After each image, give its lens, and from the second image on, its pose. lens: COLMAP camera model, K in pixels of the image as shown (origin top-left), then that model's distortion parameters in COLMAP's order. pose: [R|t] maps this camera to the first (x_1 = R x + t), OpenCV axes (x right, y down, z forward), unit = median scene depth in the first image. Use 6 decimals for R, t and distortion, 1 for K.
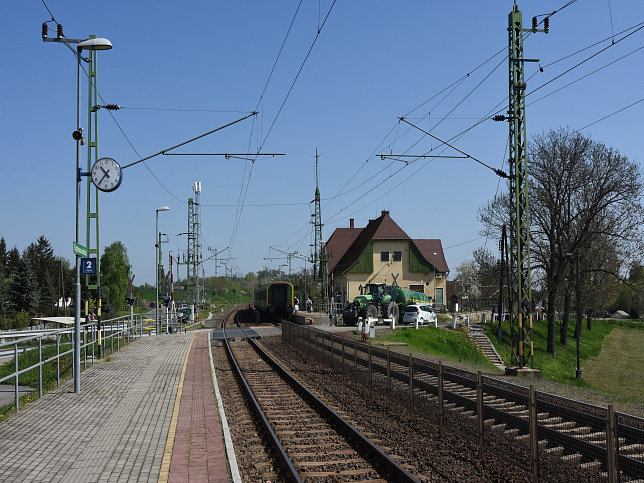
lens RADIAL K [[785.4, 0, 320.7], [0, 785.4, 247.6], [0, 0, 1]] dist [0.000318, 0.000000]
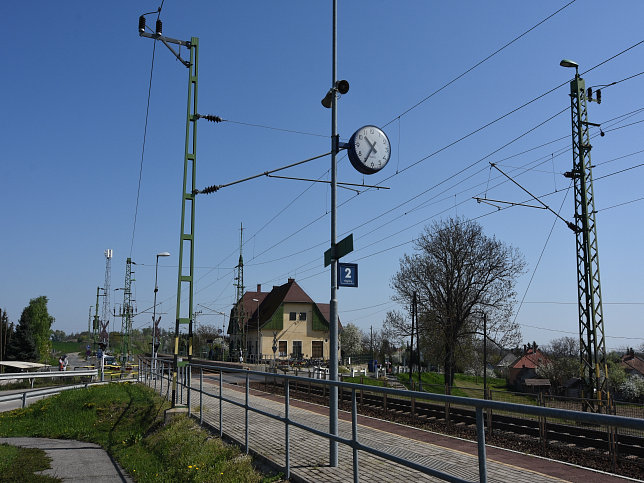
lens RADIAL K [[611.8, 0, 330.8], [0, 611.8, 254.5], [0, 0, 1]] dist [0.012542, 0.000000]
pose [[0.974773, 0.058433, 0.215416, -0.075875], [-0.037289, 0.994193, -0.100944, 0.010771], [-0.220064, 0.090365, 0.971291, 0.085610]]
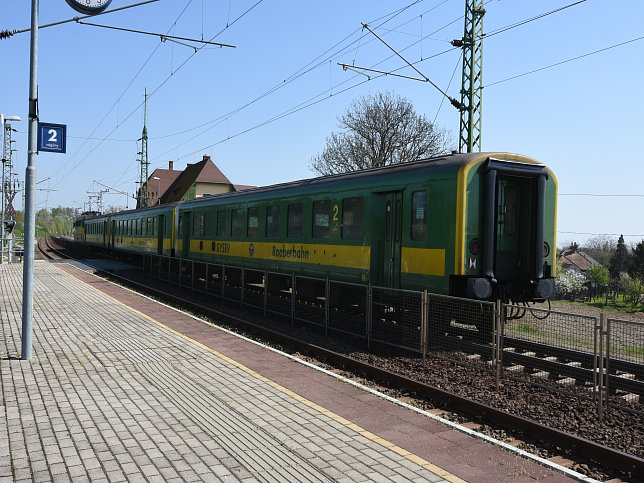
lens RADIAL K [[677.9, 0, 339.9], [0, 677.9, 245.7], [0, 0, 1]] dist [0.006479, 0.000000]
pose [[0.945664, 0.044216, 0.322126, -0.045001], [-0.066461, 0.996079, 0.058385, 0.010541], [-0.318282, -0.076622, 0.944895, 0.081755]]
